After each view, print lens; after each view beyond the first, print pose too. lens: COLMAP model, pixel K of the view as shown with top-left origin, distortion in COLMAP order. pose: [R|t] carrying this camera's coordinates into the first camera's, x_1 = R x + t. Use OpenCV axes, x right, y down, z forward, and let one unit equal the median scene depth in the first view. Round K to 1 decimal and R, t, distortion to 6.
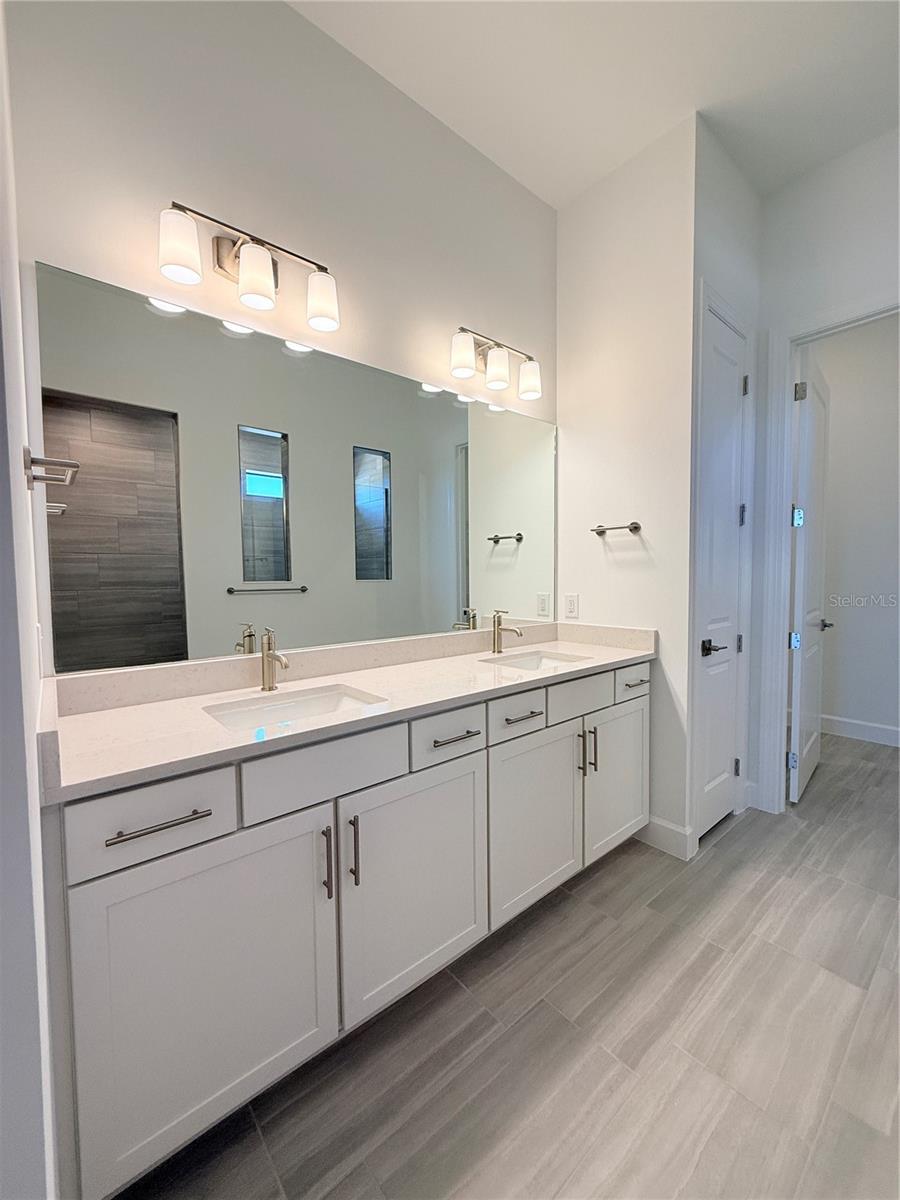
lens RADIAL K [[479.8, 0, 451.6], [0, 479.8, 598.8], [0, 0, 1]] dist [-0.000793, 0.000368]
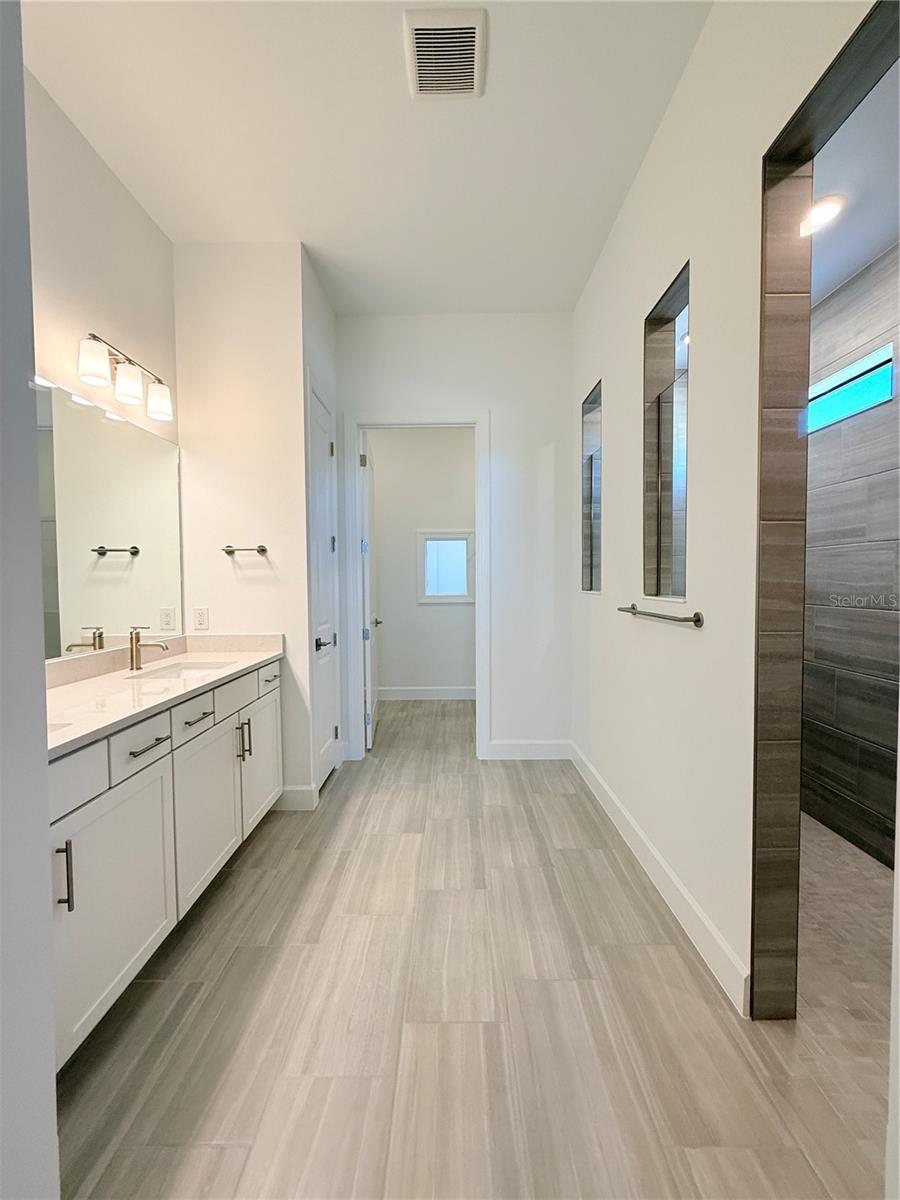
lens RADIAL K [[479.8, 0, 451.6], [0, 479.8, 598.8], [0, 0, 1]] dist [-0.000793, 0.000368]
pose [[0.648683, -0.023877, 0.760684, -0.263474], [0.039132, 0.999232, -0.002005, -0.006664], [-0.760052, 0.031068, 0.649119, -0.157048]]
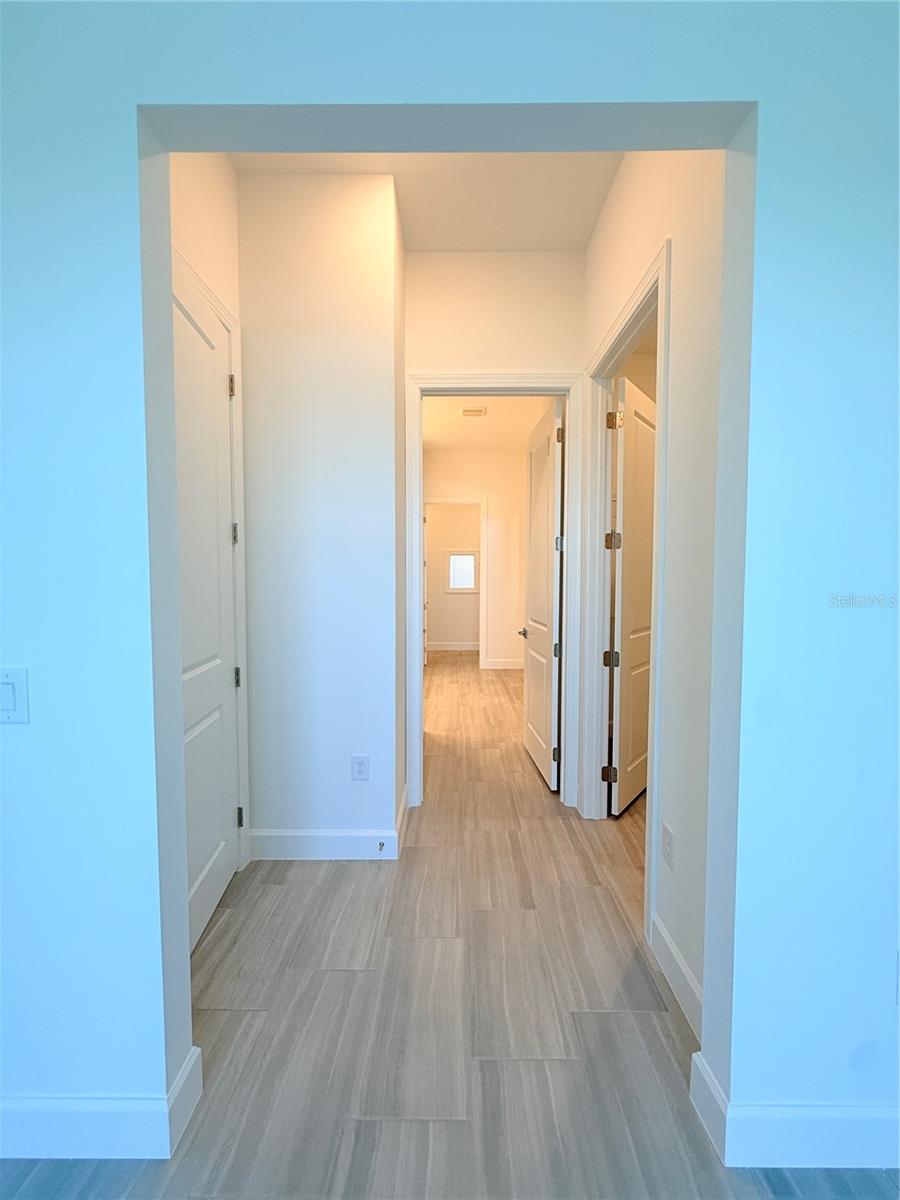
lens RADIAL K [[479.8, 0, 451.6], [0, 479.8, 598.8], [0, 0, 1]] dist [-0.000793, 0.000368]
pose [[0.652057, -0.026051, 0.757722, -1.757134], [0.030885, 0.999493, 0.007785, 0.031353], [-0.757541, 0.018326, 0.652531, -1.283416]]
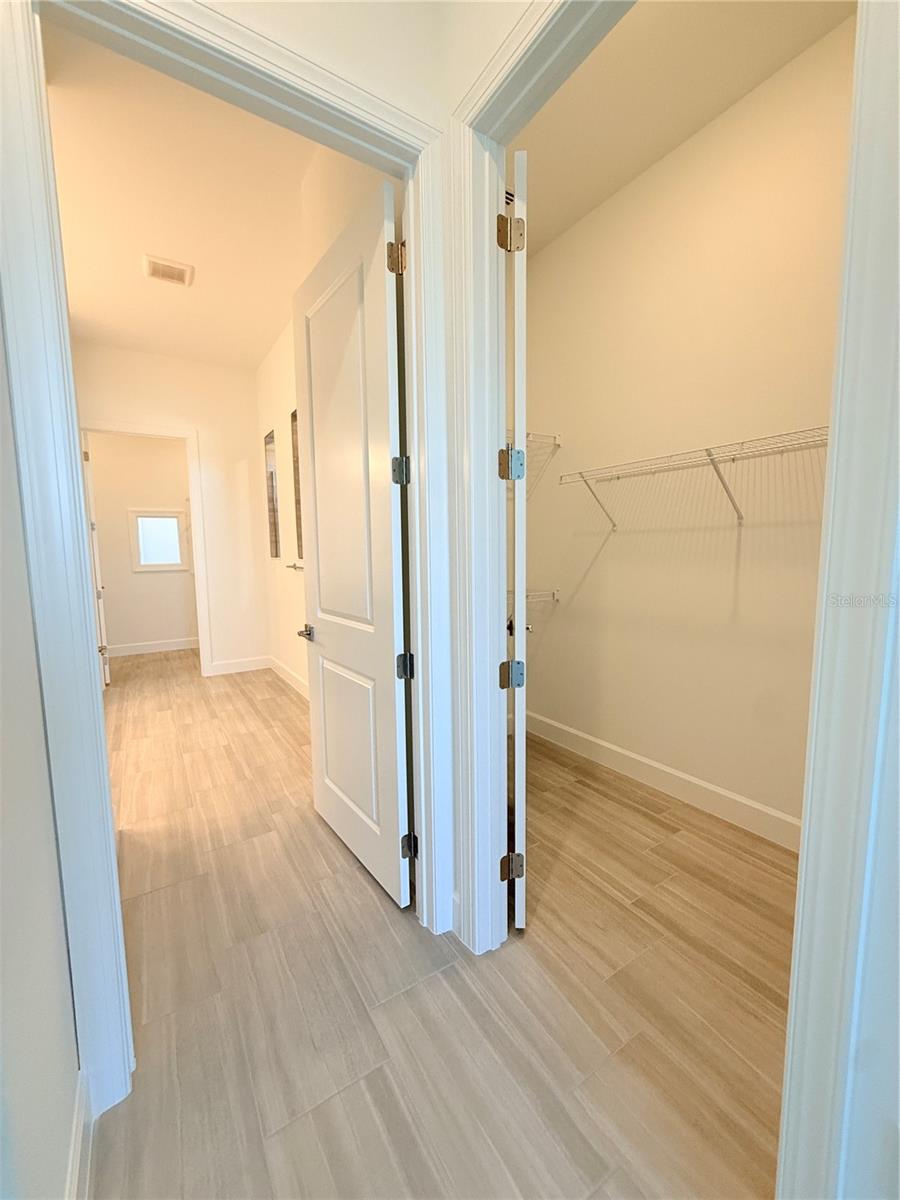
lens RADIAL K [[479.8, 0, 451.6], [0, 479.8, 598.8], [0, 0, 1]] dist [-0.000793, 0.000368]
pose [[0.128563, -0.097287, 0.986918, -1.194906], [0.061000, 0.994068, 0.090045, 0.028213], [-0.989823, 0.048626, 0.133735, -0.742014]]
